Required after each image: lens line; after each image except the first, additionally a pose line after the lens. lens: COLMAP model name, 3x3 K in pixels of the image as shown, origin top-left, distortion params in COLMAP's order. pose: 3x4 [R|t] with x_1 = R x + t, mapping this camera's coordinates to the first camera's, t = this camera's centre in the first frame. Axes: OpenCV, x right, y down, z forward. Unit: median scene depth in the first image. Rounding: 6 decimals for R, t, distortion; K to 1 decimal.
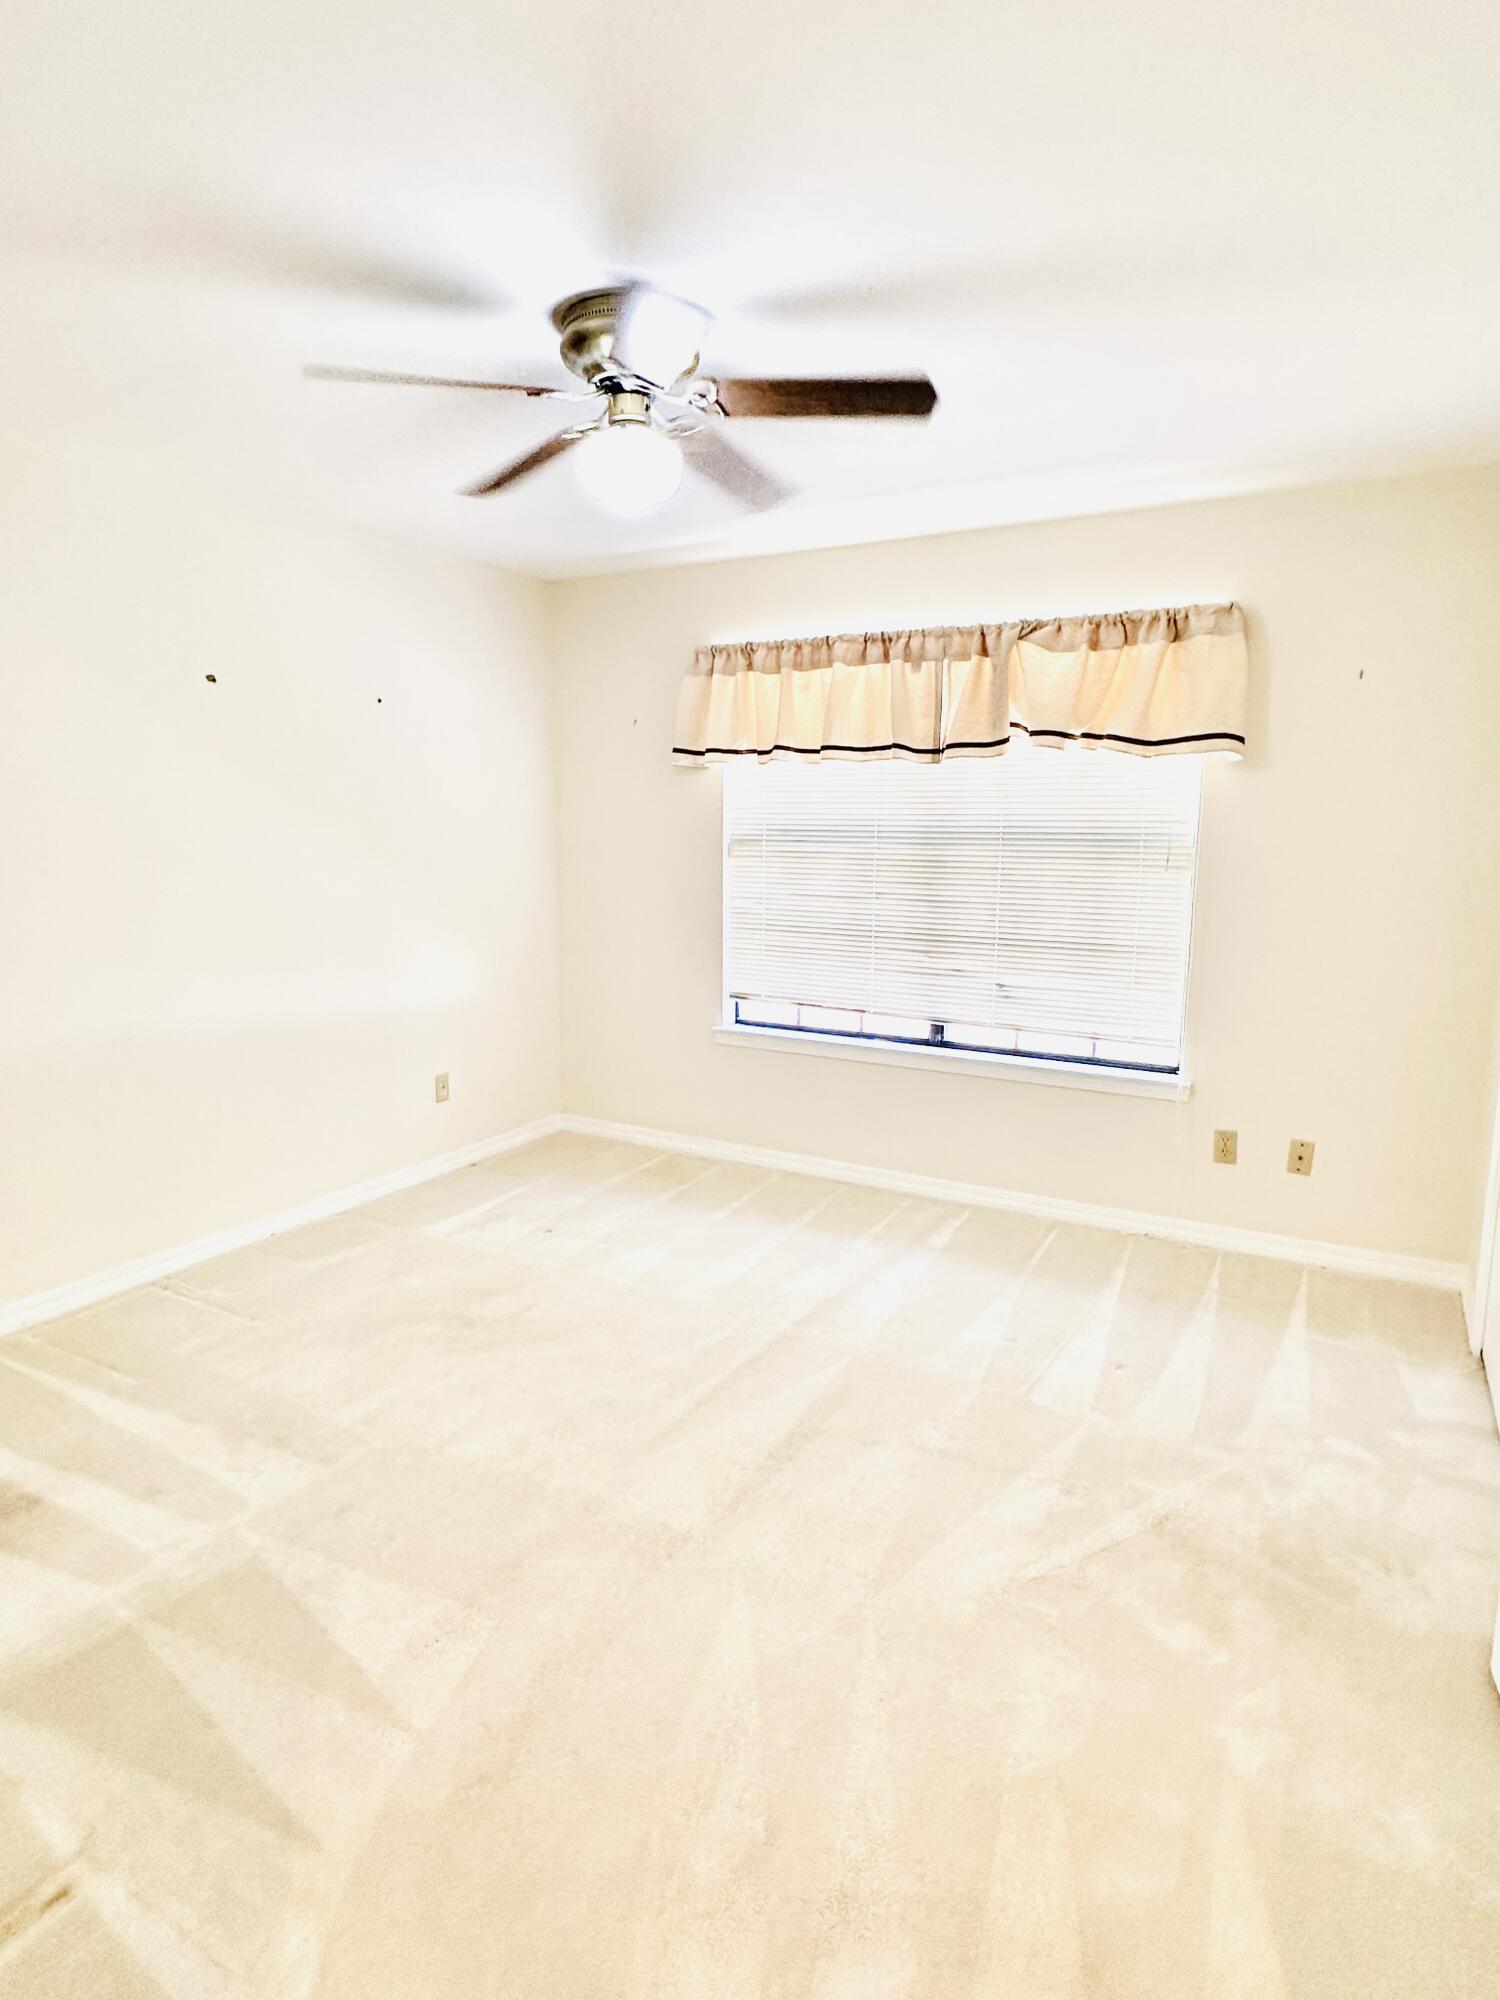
lens RADIAL K [[1114.2, 0, 750.0], [0, 1114.2, 1000.0], [0, 0, 1]] dist [0.000719, -0.000321]
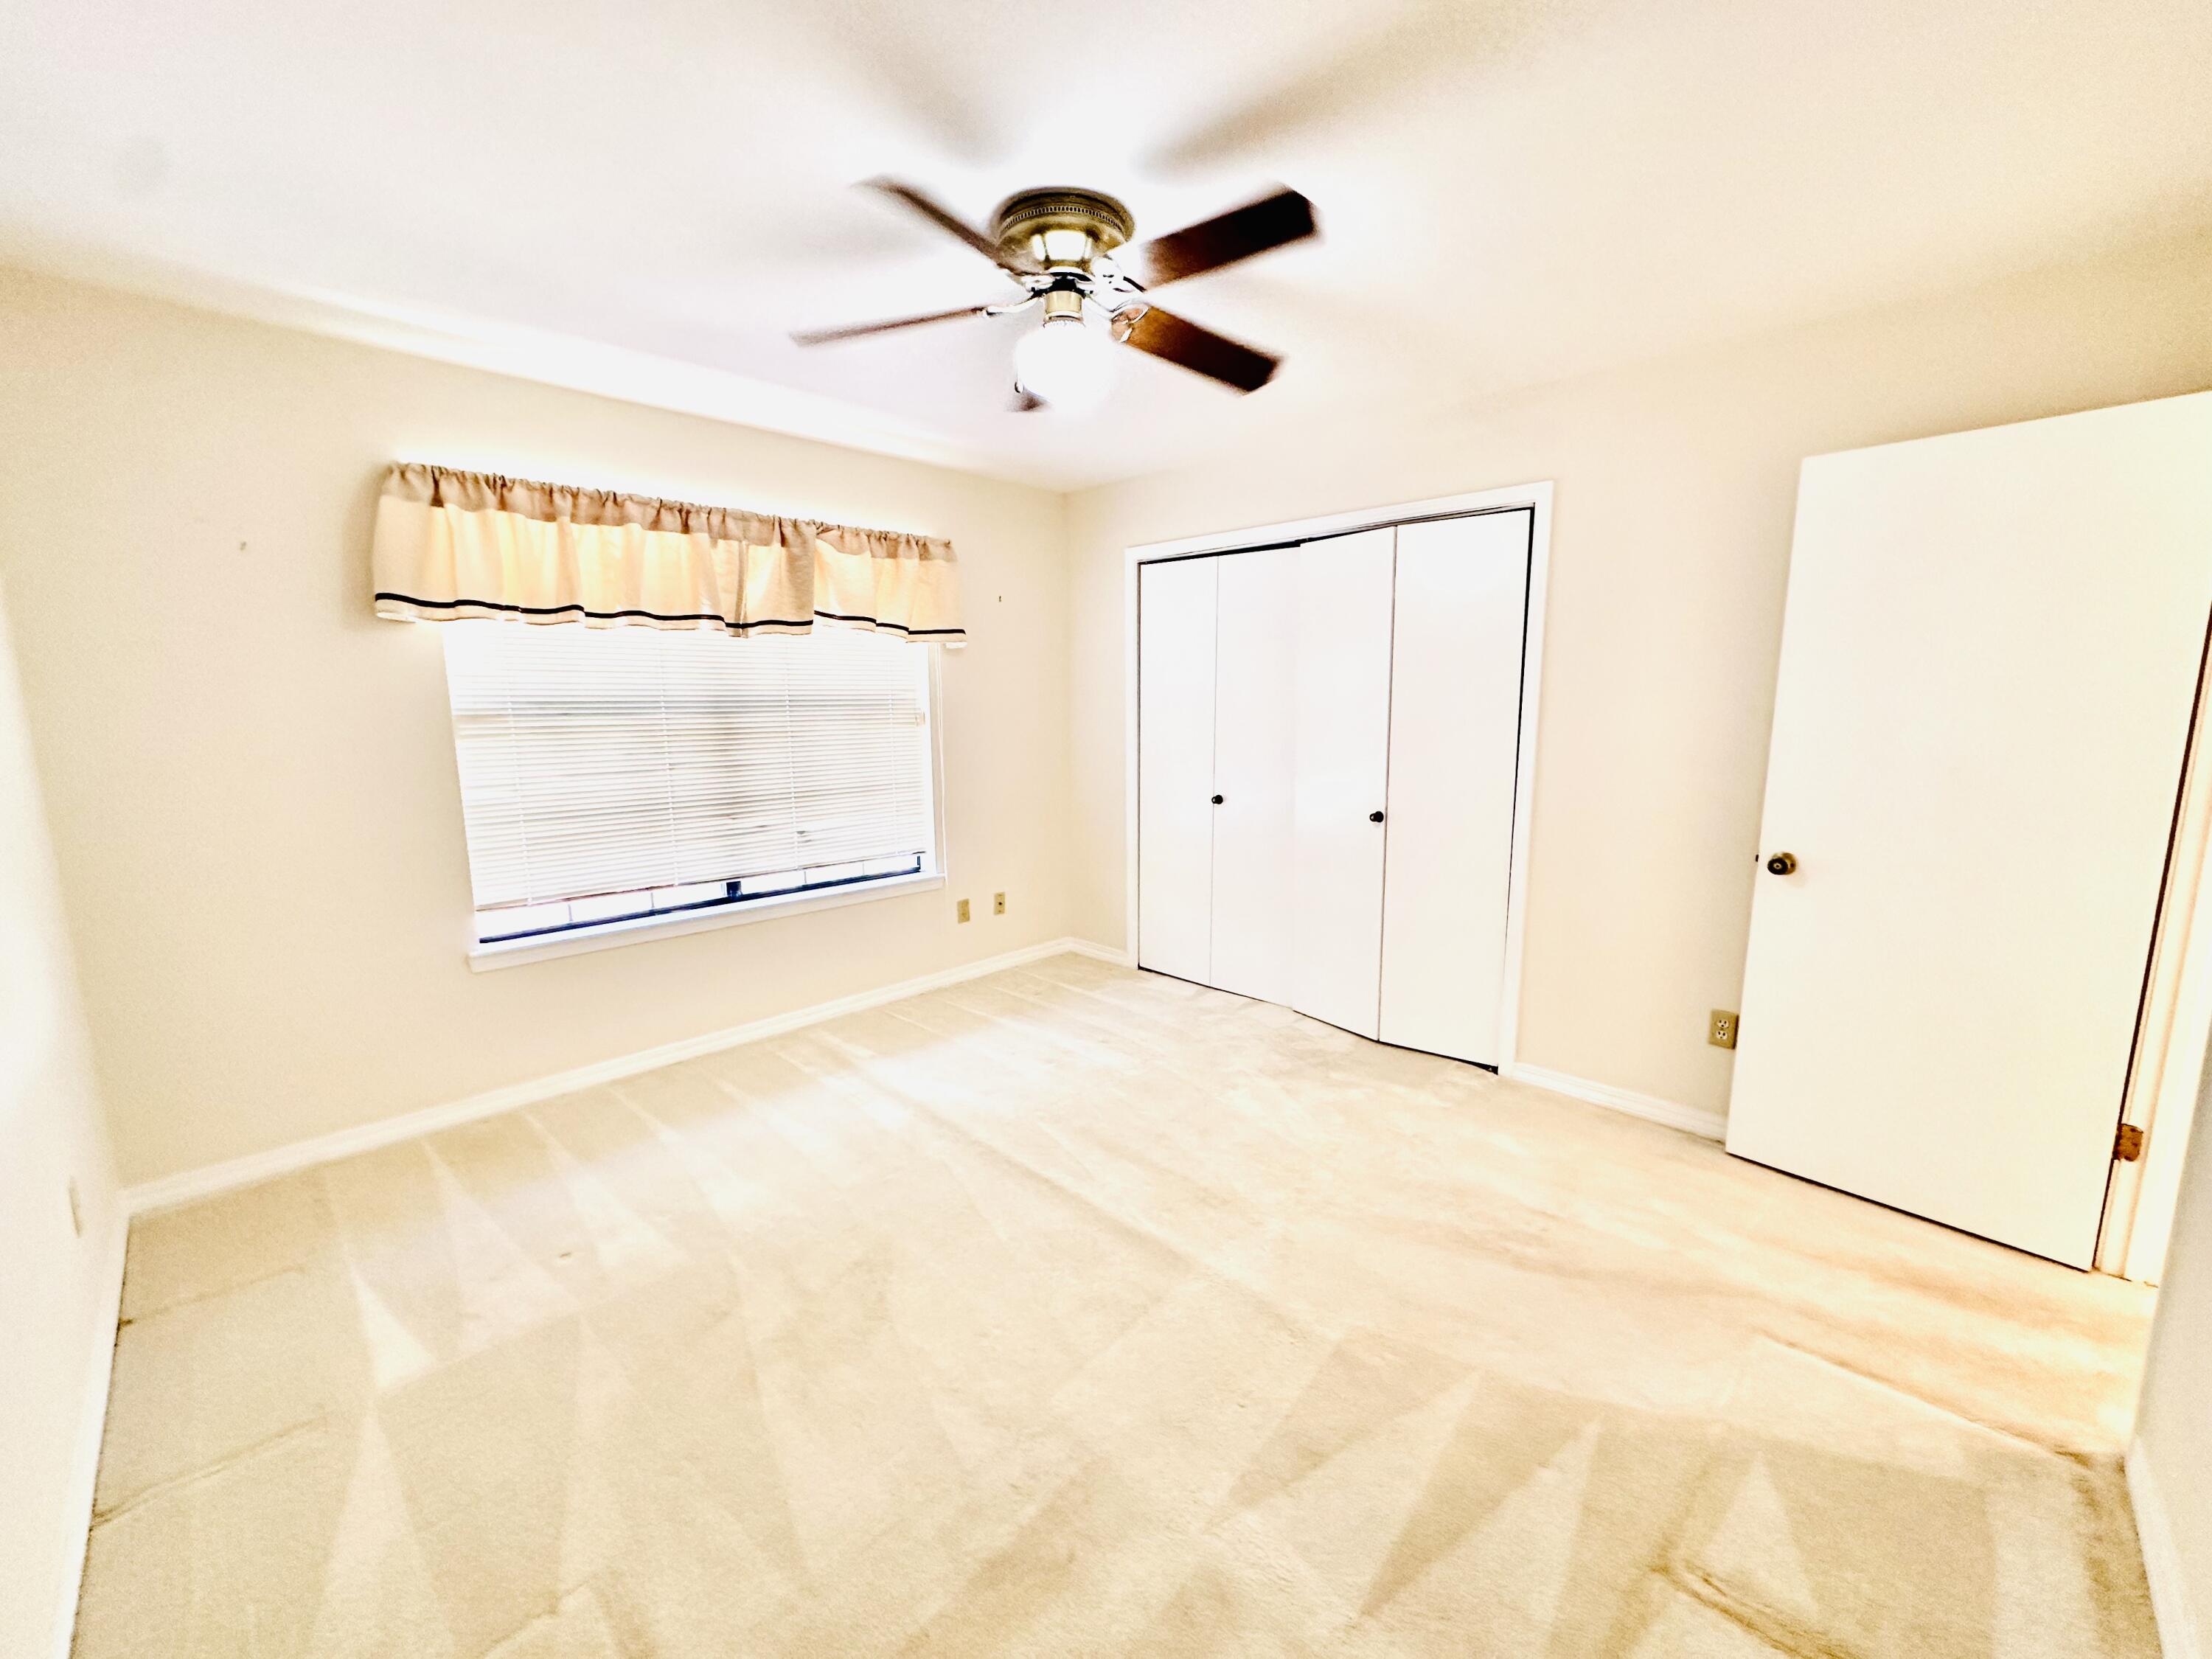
lens RADIAL K [[897.0, 0, 1106.0], [0, 897.0, 829.5], [0, 0, 1]] dist [0.029641, 0.000183]
pose [[0.274028, -0.159427, 0.948415, -0.573700], [0.154472, 0.980656, 0.120214, -0.079438], [-0.949235, 0.113561, 0.293354, 0.422234]]
